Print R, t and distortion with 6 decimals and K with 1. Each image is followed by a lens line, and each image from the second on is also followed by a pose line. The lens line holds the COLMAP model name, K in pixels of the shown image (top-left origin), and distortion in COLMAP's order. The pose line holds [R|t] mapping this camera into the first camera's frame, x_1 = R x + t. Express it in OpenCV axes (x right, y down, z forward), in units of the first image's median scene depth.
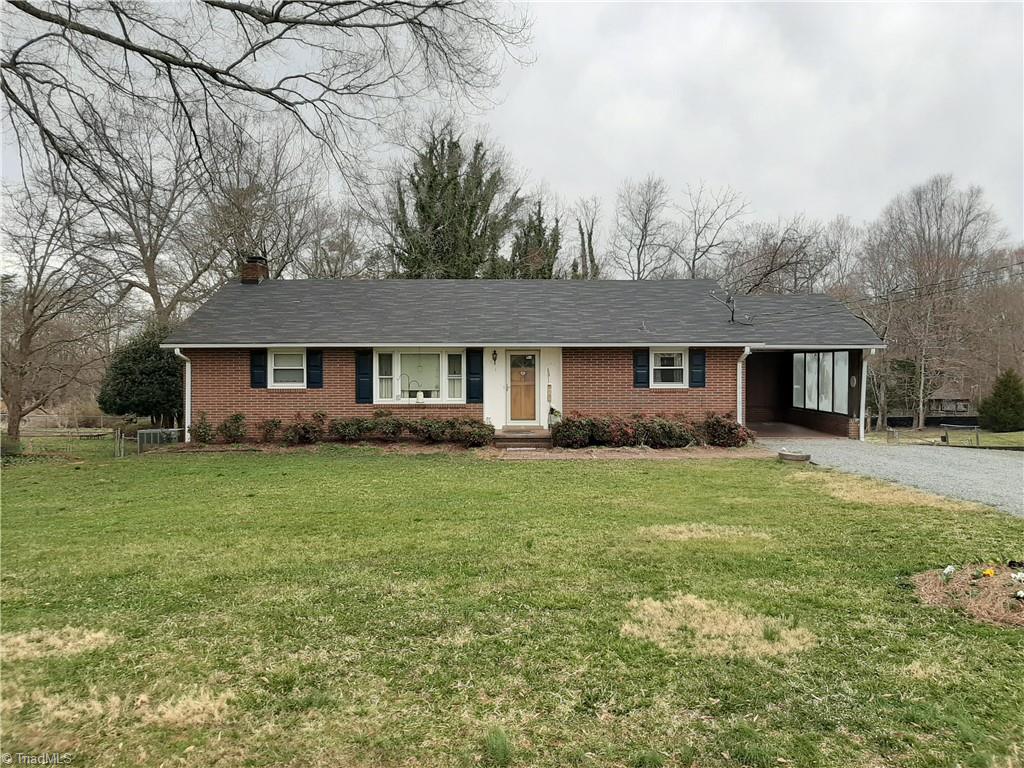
lens RADIAL K [[766.6, 0, 512.0], [0, 766.6, 384.0], [0, 0, 1]] dist [0.066562, -0.002614]
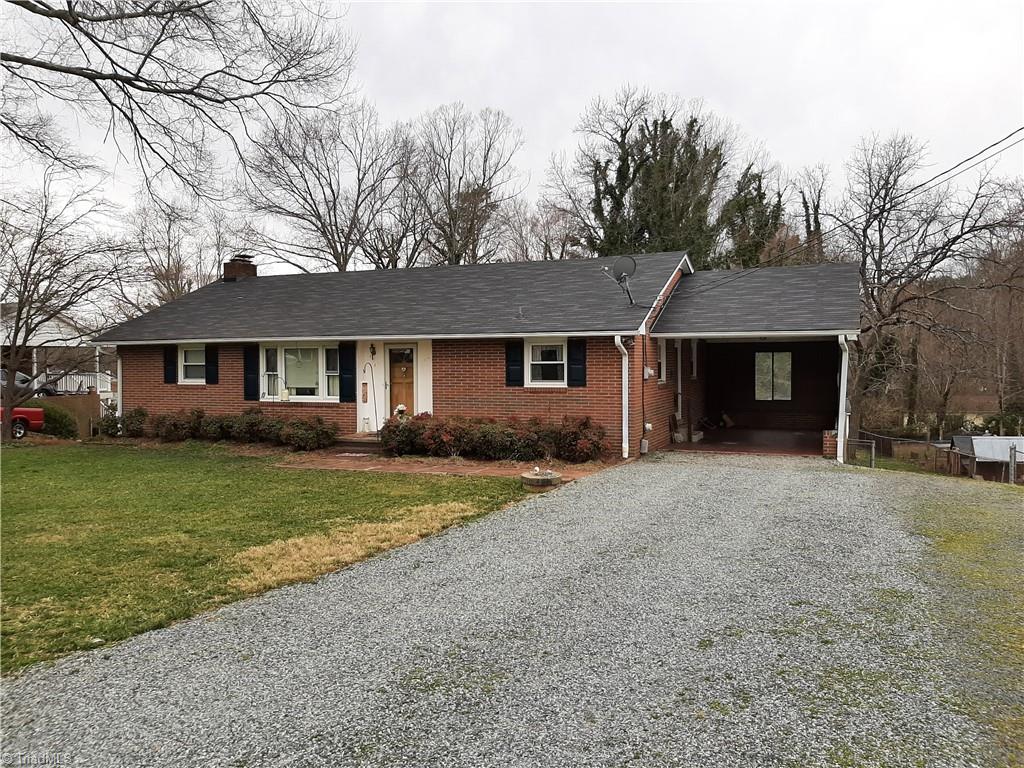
lens RADIAL K [[766.6, 0, 512.0], [0, 766.6, 384.0], [0, 0, 1]] dist [0.066562, -0.002614]
pose [[0.923361, 0.007165, -0.383865, 0.483244], [-0.004061, 0.999952, 0.008895, -0.005608], [0.383910, -0.006655, 0.923346, 0.226553]]
